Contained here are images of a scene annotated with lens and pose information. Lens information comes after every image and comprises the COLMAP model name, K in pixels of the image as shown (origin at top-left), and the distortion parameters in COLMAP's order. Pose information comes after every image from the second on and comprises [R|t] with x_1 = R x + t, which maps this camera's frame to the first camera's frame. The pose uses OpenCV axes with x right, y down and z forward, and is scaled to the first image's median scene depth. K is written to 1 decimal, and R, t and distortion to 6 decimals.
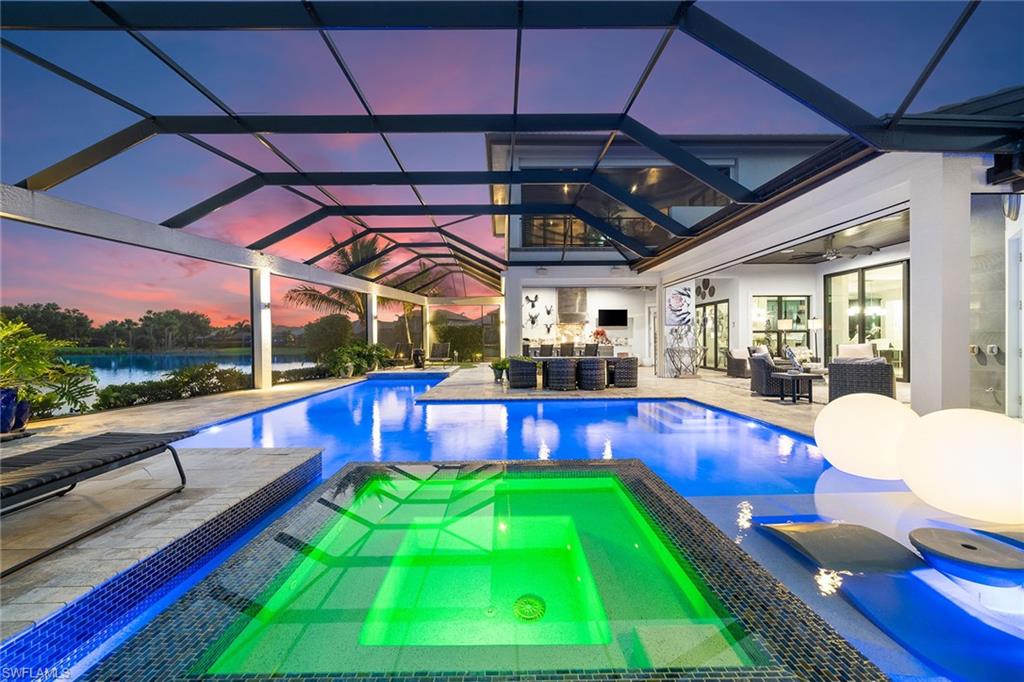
lens RADIAL K [[398.3, 0, 513.0], [0, 398.3, 332.5], [0, 0, 1]] dist [0.000431, 0.000039]
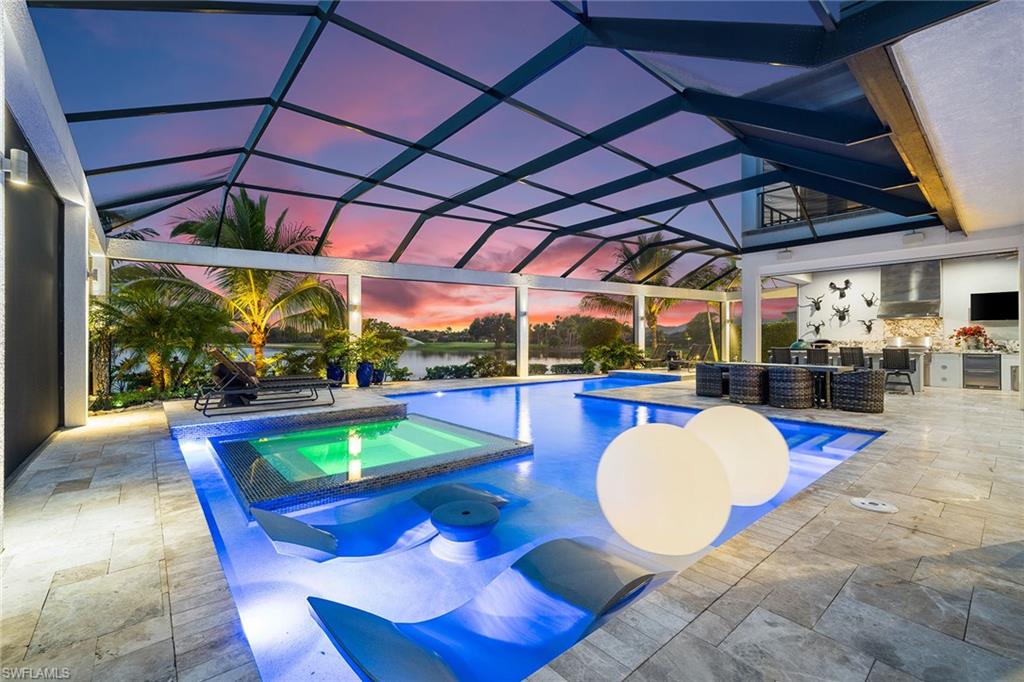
lens RADIAL K [[443.0, 0, 510.9], [0, 443.0, 338.8], [0, 0, 1]] dist [-0.000541, 0.000294]
pose [[0.634694, 0.004612, -0.772749, 0.390039], [0.007938, 0.999891, 0.012488, -0.003304], [0.772722, -0.014060, 0.634588, 0.029765]]
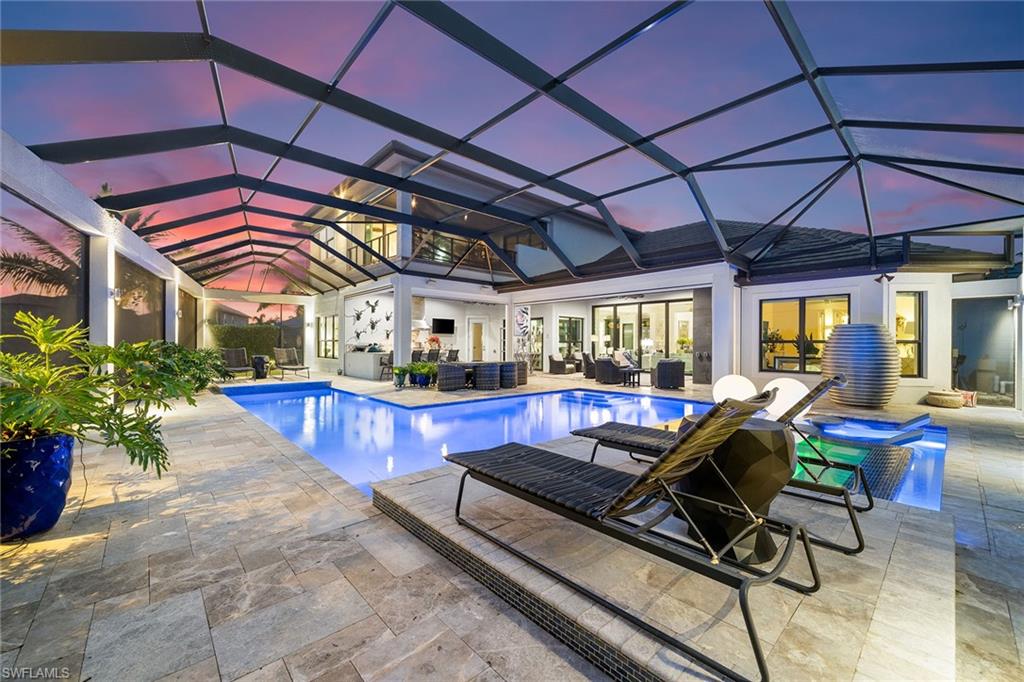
lens RADIAL K [[398.3, 0, 510.3], [0, 398.3, 342.3], [0, 0, 1]] dist [0.000431, 0.000039]
pose [[0.753404, 0.013823, 0.657412, -0.456441], [-0.024797, 0.999665, 0.007398, -0.006381], [-0.657090, -0.021875, 0.753495, 0.045814]]
